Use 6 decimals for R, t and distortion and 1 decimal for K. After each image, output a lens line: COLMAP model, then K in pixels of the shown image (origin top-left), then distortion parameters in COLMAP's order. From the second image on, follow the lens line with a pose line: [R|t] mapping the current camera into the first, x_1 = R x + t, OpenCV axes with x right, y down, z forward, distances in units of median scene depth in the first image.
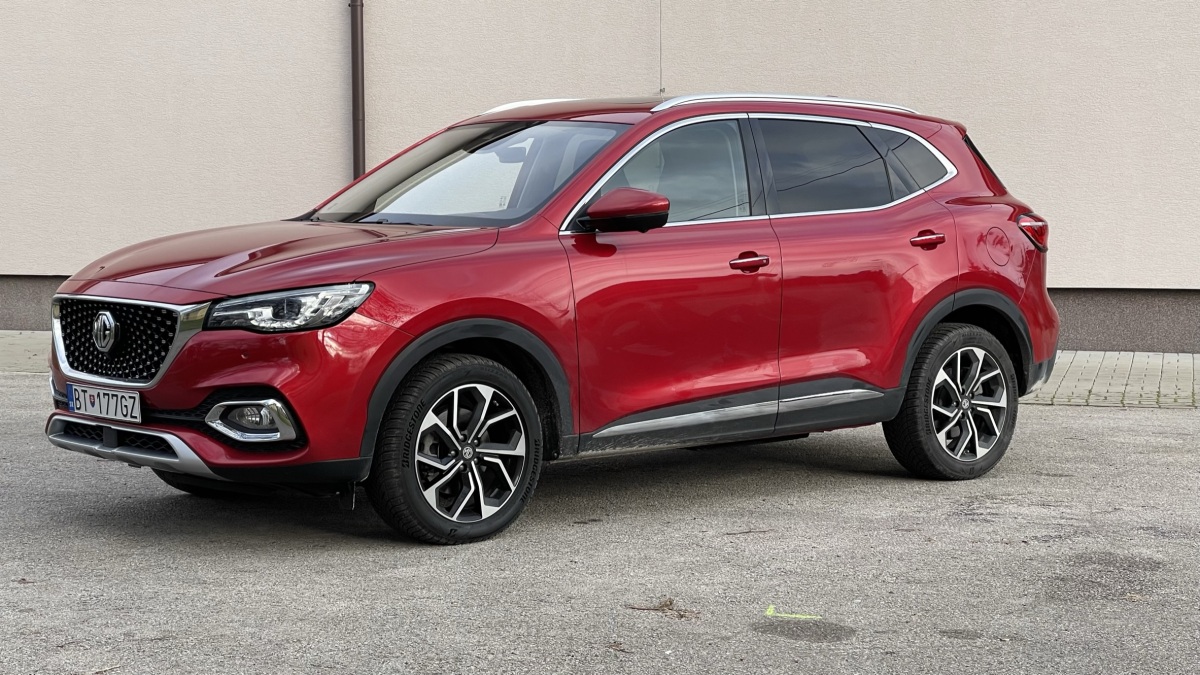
lens RADIAL K [[2165.5, 0, 600.0], [0, 2165.5, 337.5], [0, 0, 1]] dist [0.240259, 0.216849]
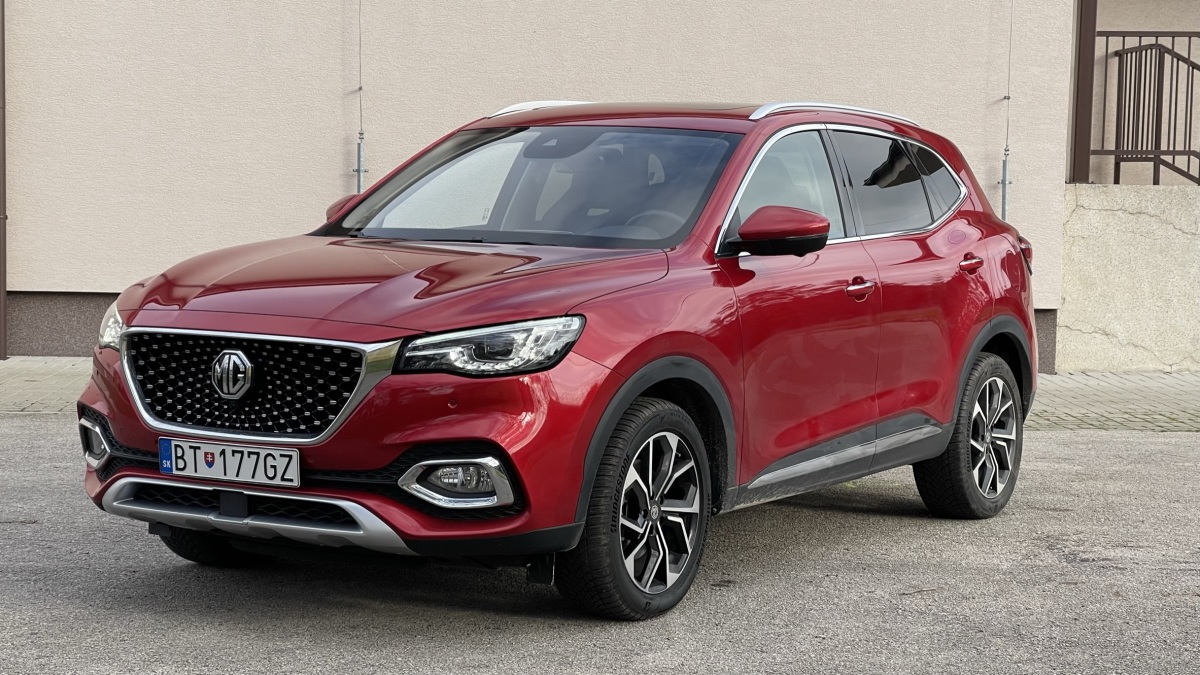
lens RADIAL K [[2165.5, 0, 600.0], [0, 2165.5, 337.5], [0, 0, 1]] dist [0.240259, 0.216849]
pose [[0.952077, -0.002826, 0.305844, -0.345641], [0.003062, 0.999995, -0.000291, -0.016013], [-0.305842, 0.001213, 0.952081, 0.187350]]
